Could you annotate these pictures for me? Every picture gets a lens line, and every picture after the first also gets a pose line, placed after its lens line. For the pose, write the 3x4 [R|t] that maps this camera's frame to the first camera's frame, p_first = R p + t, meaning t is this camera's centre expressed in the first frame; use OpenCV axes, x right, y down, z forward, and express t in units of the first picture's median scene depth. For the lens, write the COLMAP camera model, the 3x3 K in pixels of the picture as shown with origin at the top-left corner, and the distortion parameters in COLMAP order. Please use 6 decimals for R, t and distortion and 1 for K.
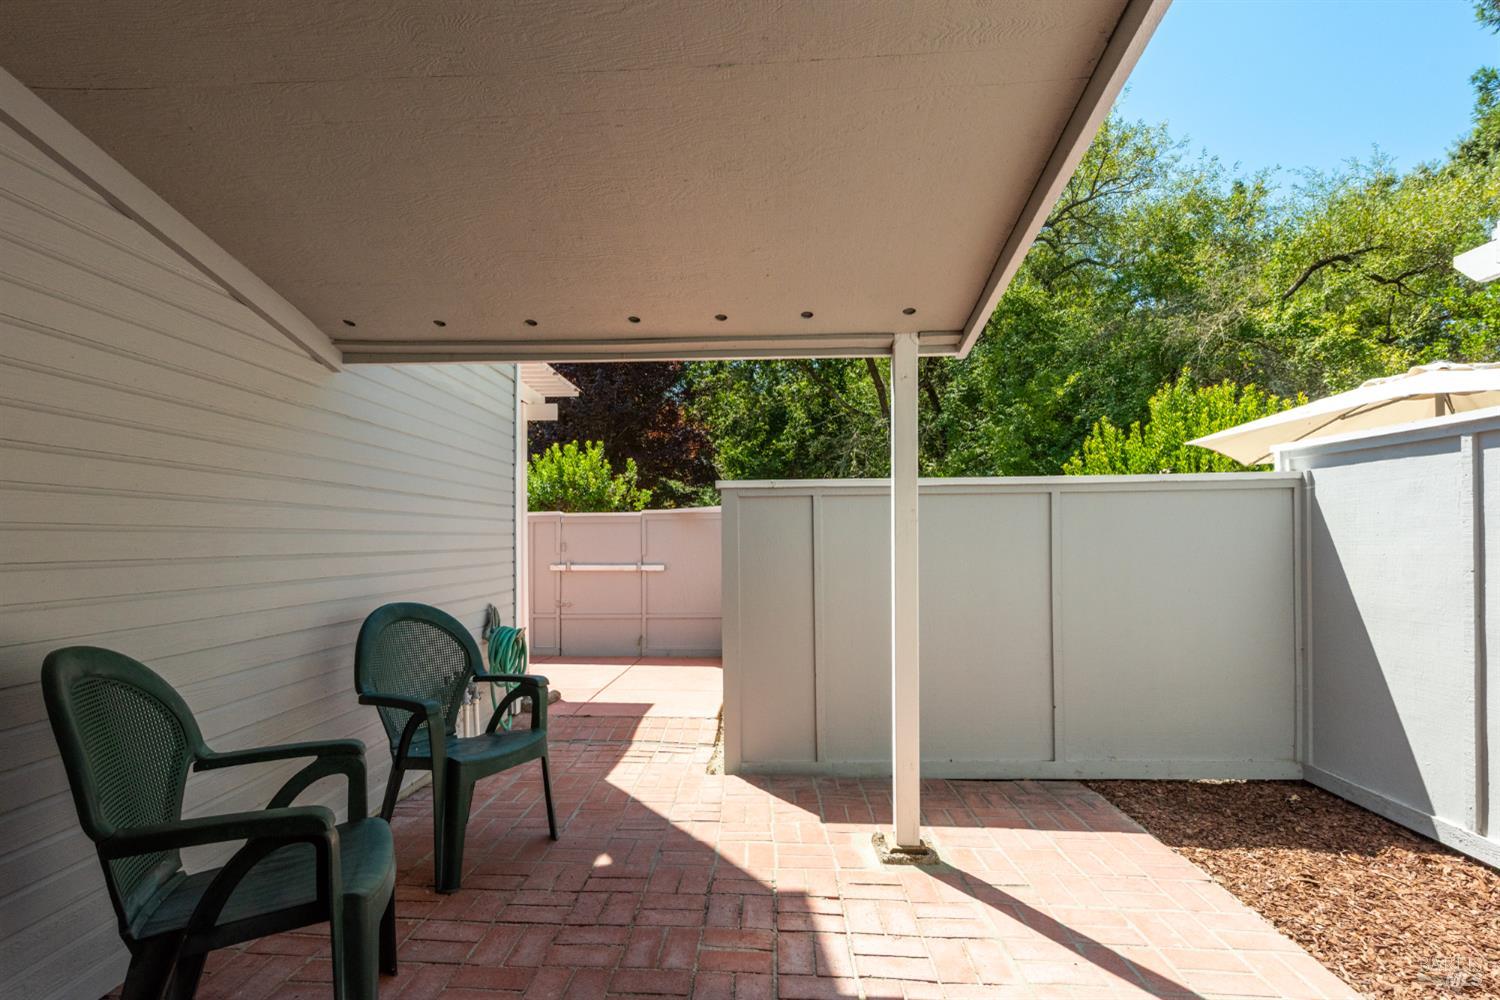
lens RADIAL K [[691.9, 0, 727.9], [0, 691.9, 542.3], [0, 0, 1]] dist [-0.002438, -0.000678]
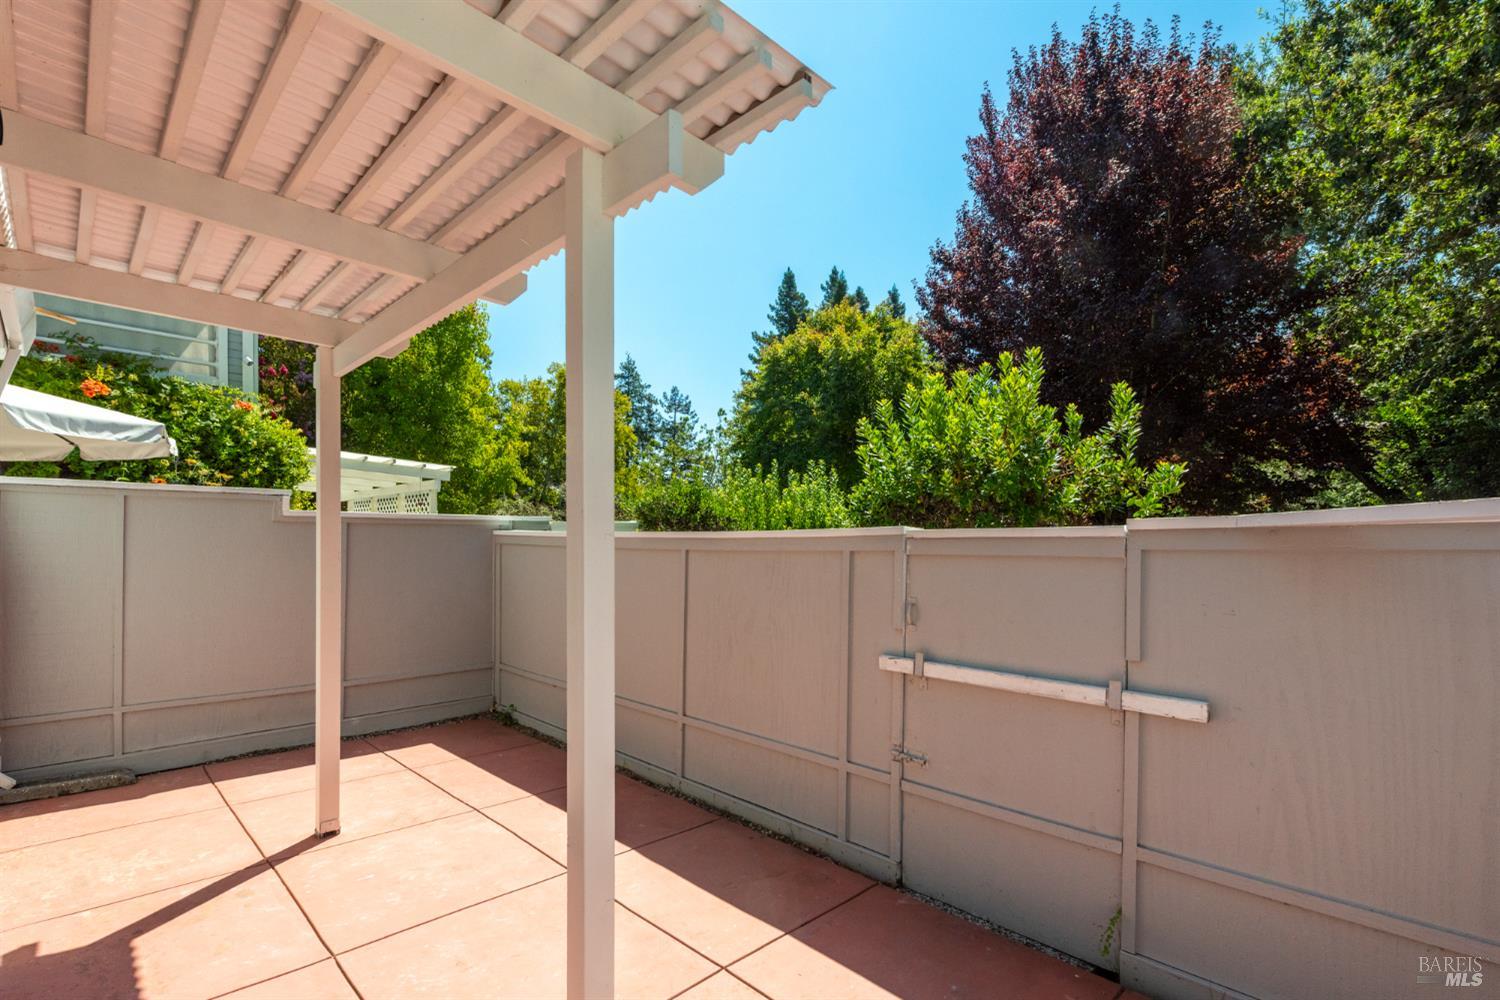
lens RADIAL K [[691.9, 0, 730.3], [0, 691.9, 560.2], [0, 0, 1]] dist [-0.002438, -0.000678]
pose [[0.737120, 0.019199, -0.675489, -0.040034], [-0.008666, 0.999783, 0.018960, -0.028562], [0.675706, -0.008122, 0.737126, 0.573680]]
